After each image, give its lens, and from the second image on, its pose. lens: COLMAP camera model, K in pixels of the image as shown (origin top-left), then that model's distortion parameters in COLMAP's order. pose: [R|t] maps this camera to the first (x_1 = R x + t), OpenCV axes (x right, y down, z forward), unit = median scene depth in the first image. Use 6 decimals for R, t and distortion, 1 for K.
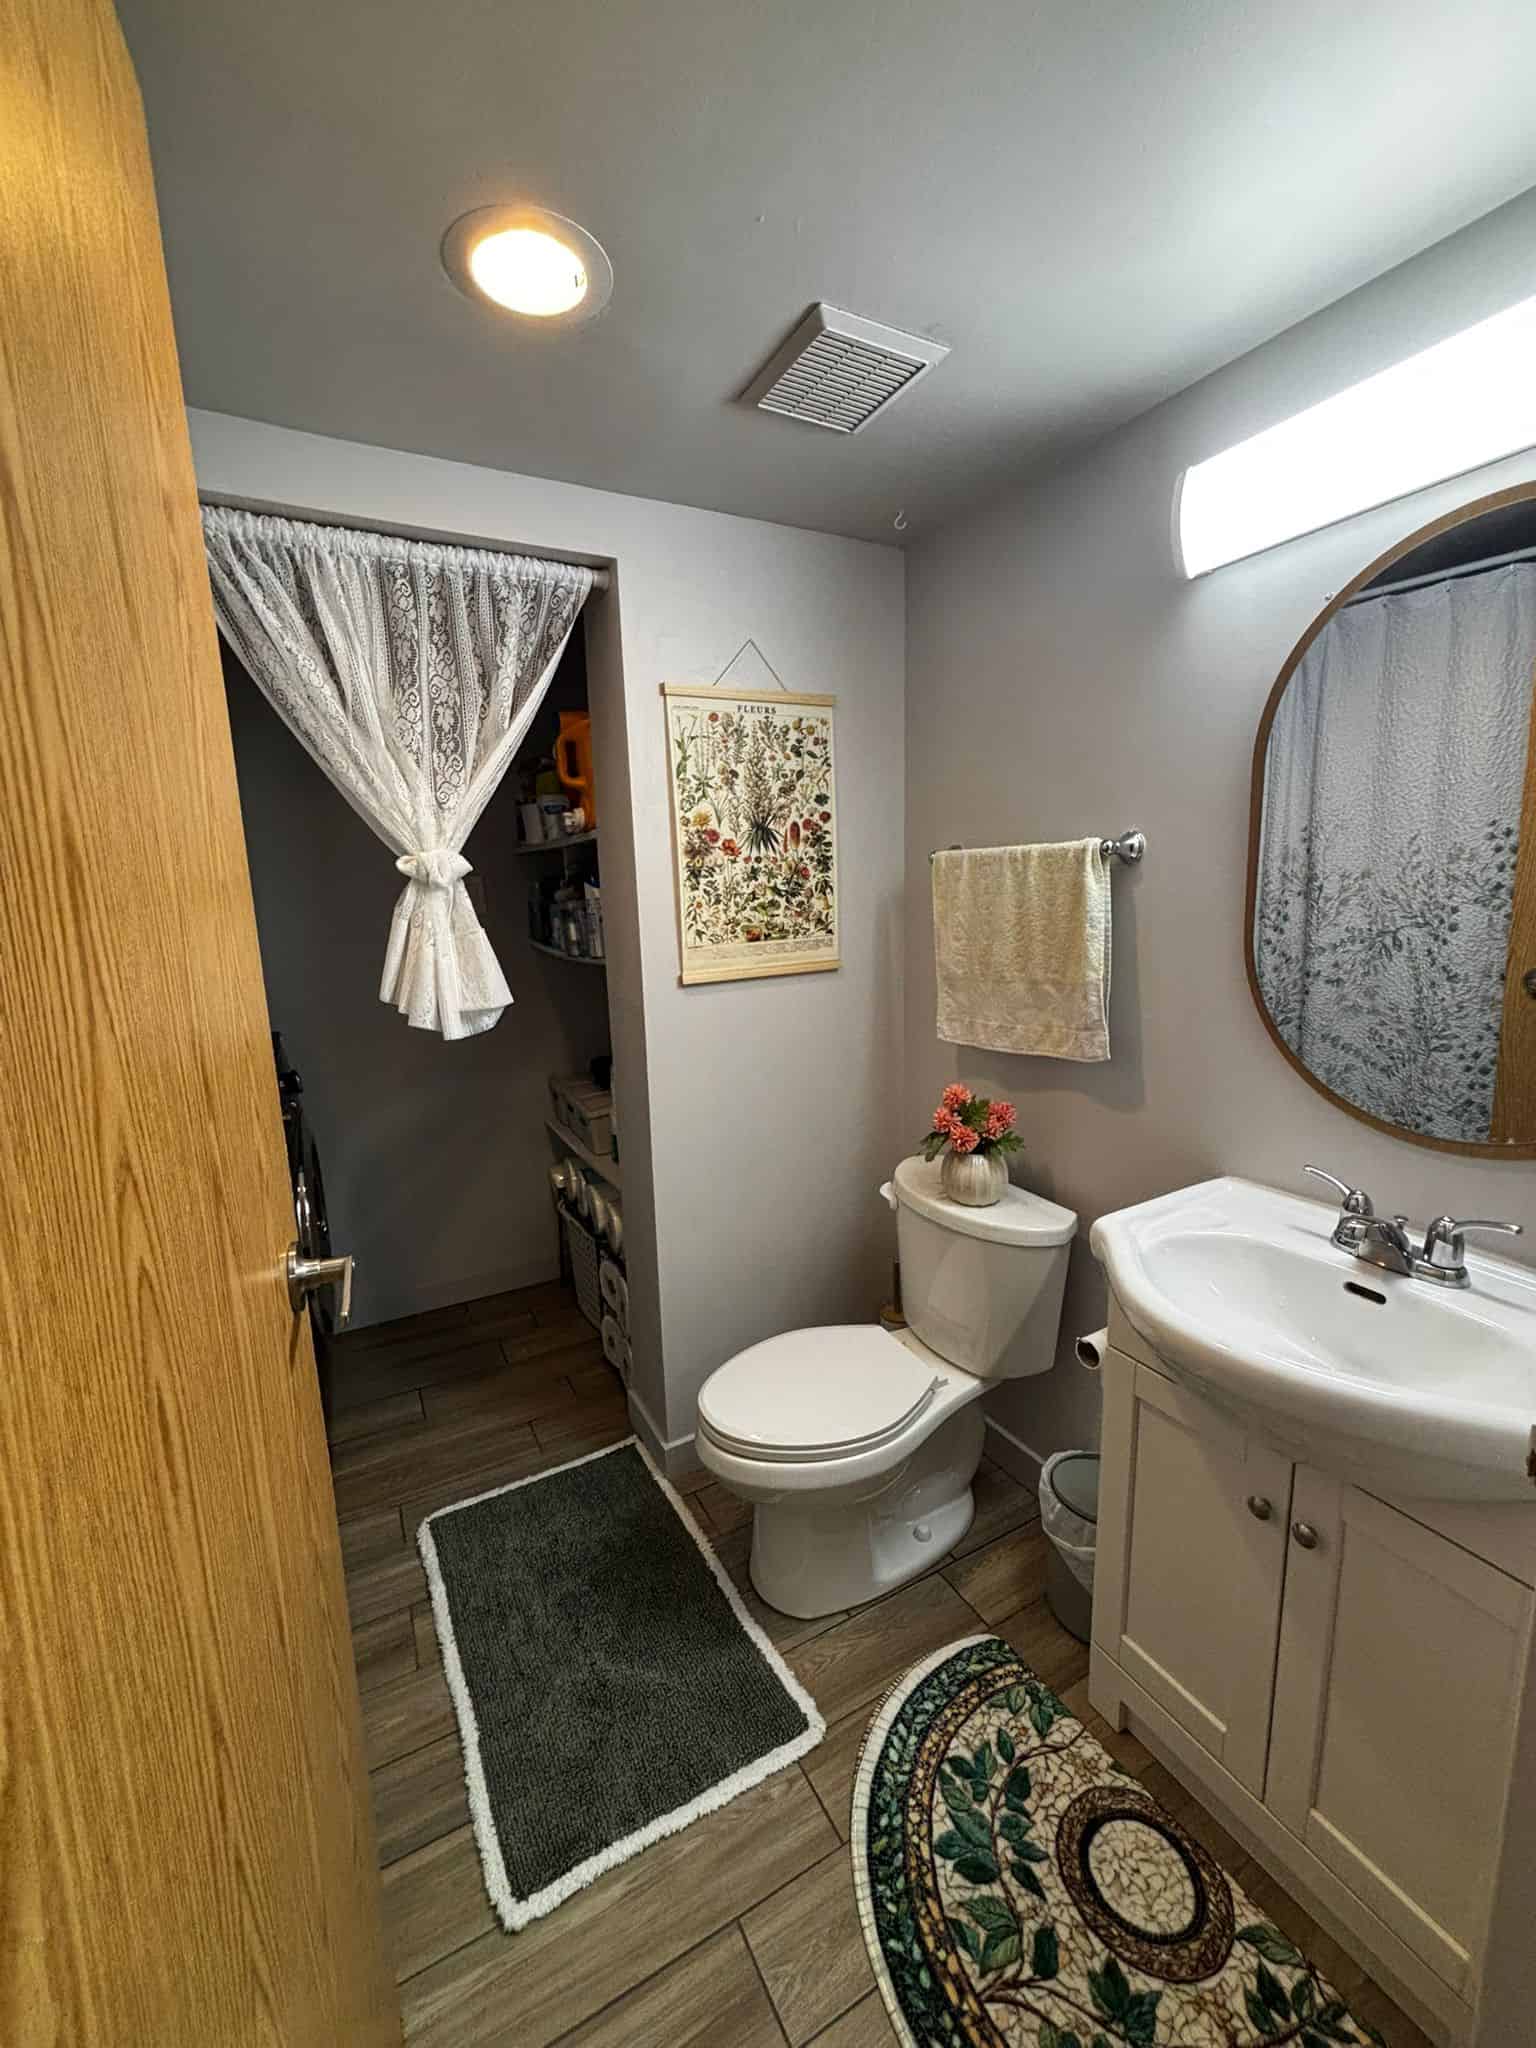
lens RADIAL K [[820.9, 0, 769.6], [0, 820.9, 1016.9], [0, 0, 1]] dist [0.001184, -0.000408]
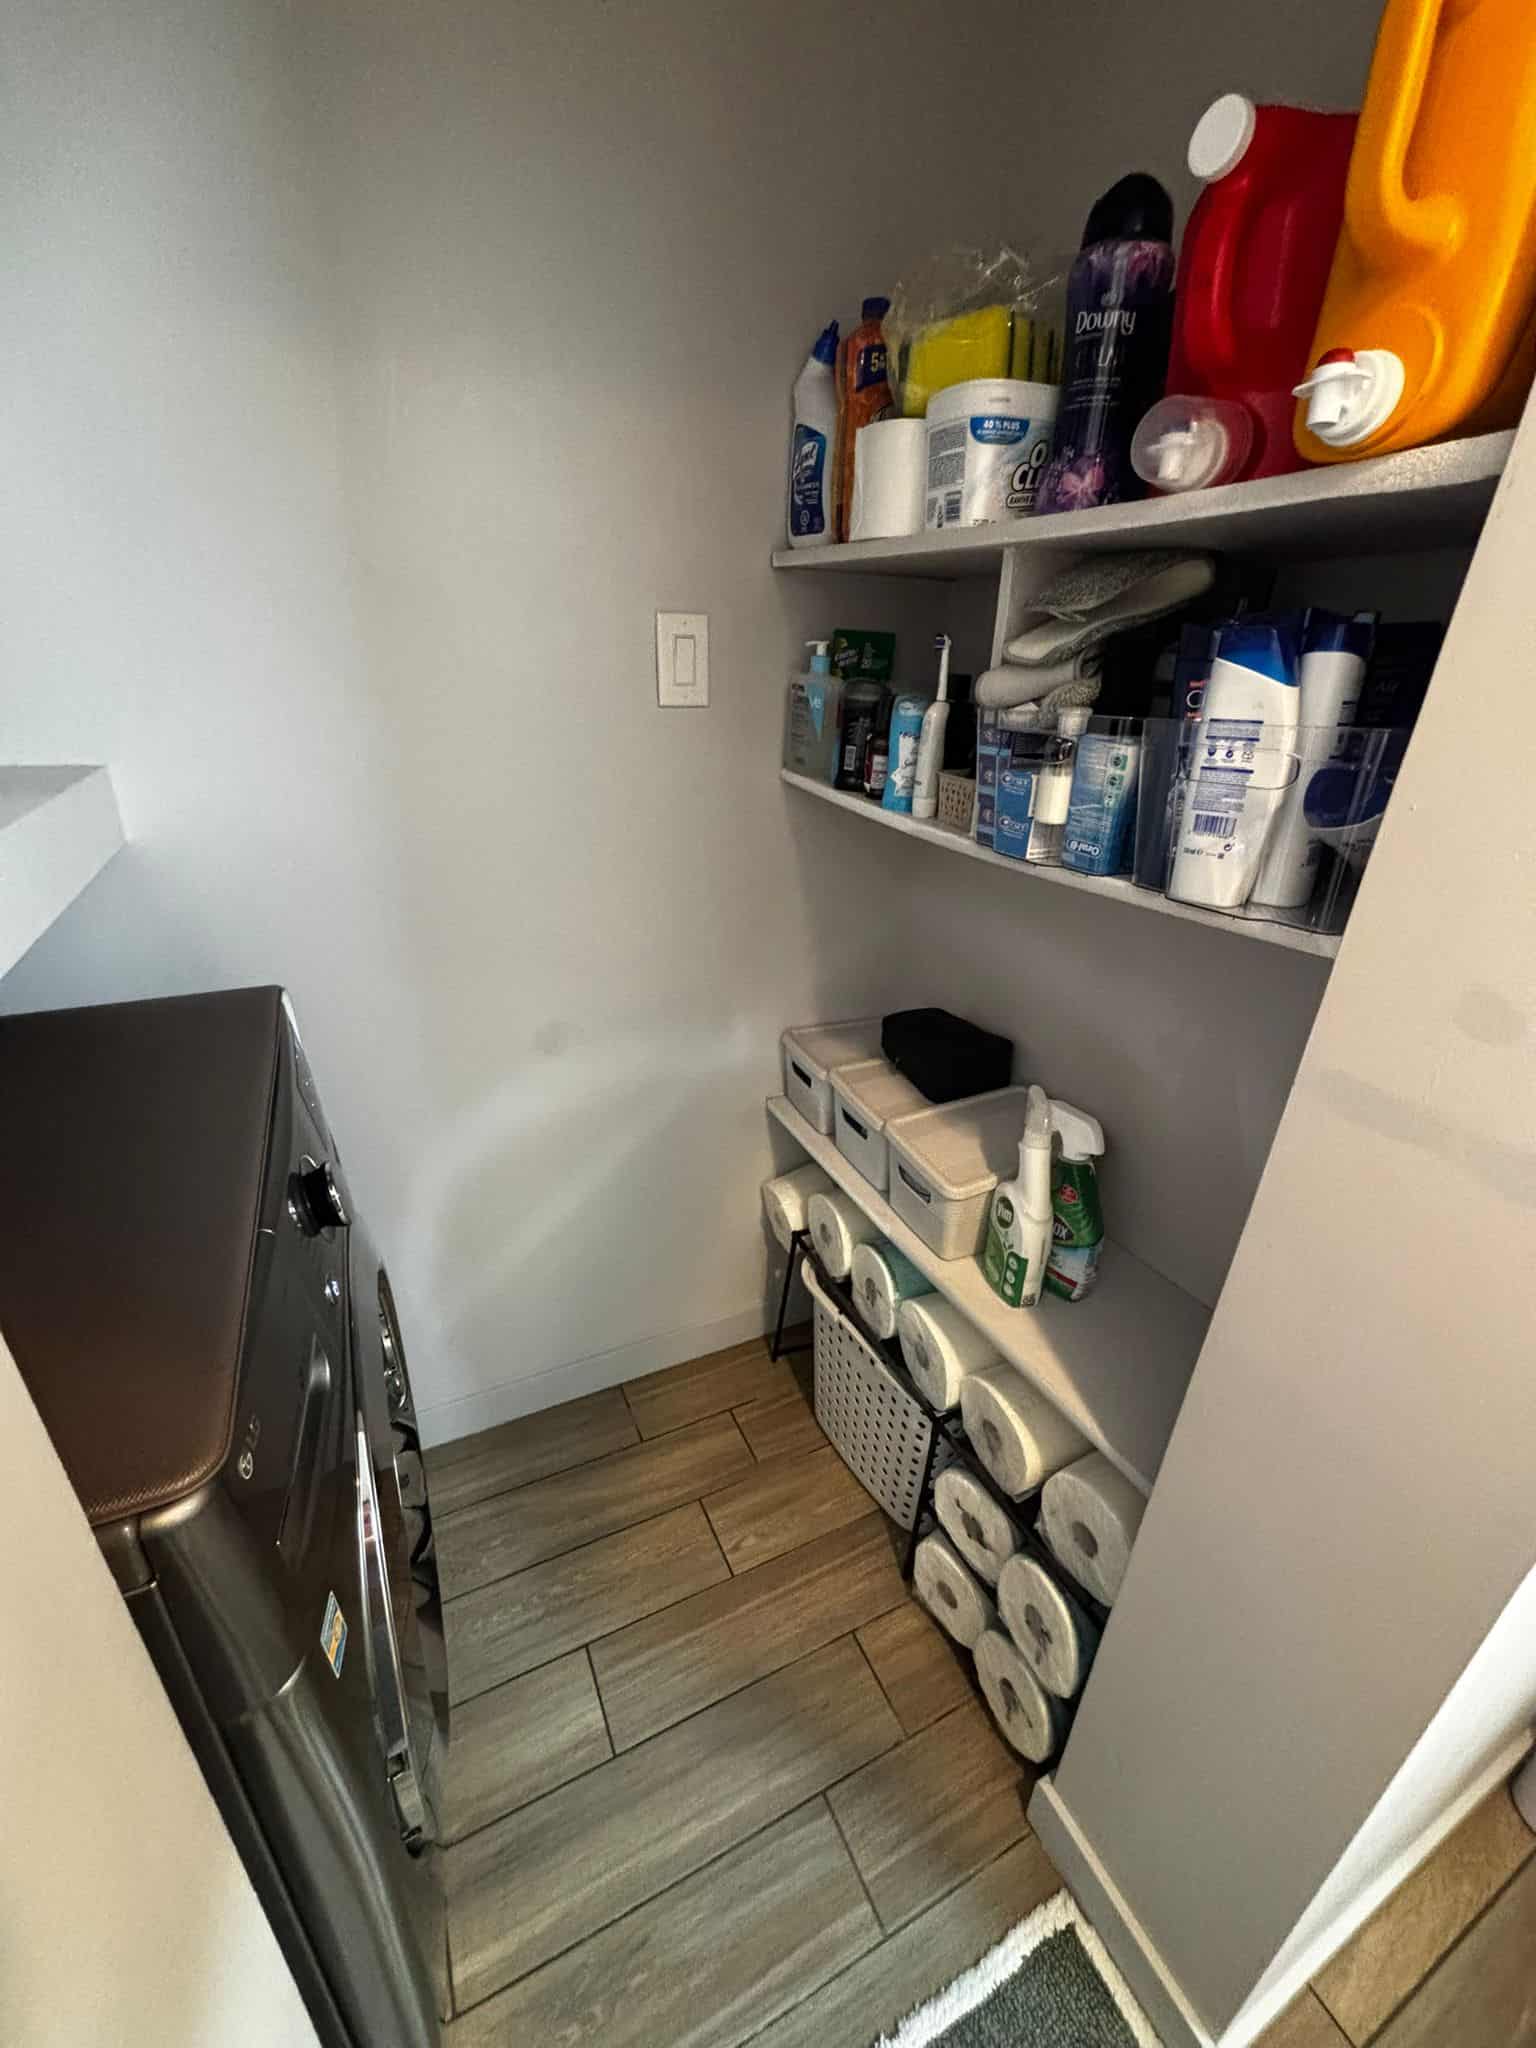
lens RADIAL K [[820.9, 0, 769.6], [0, 820.9, 1016.9], [0, 0, 1]] dist [0.001184, -0.000408]
pose [[0.996647, 0.081101, -0.010826, -0.276140], [-0.075798, 0.964989, 0.251101, -0.073683], [0.030811, -0.249438, 0.967900, 0.479493]]
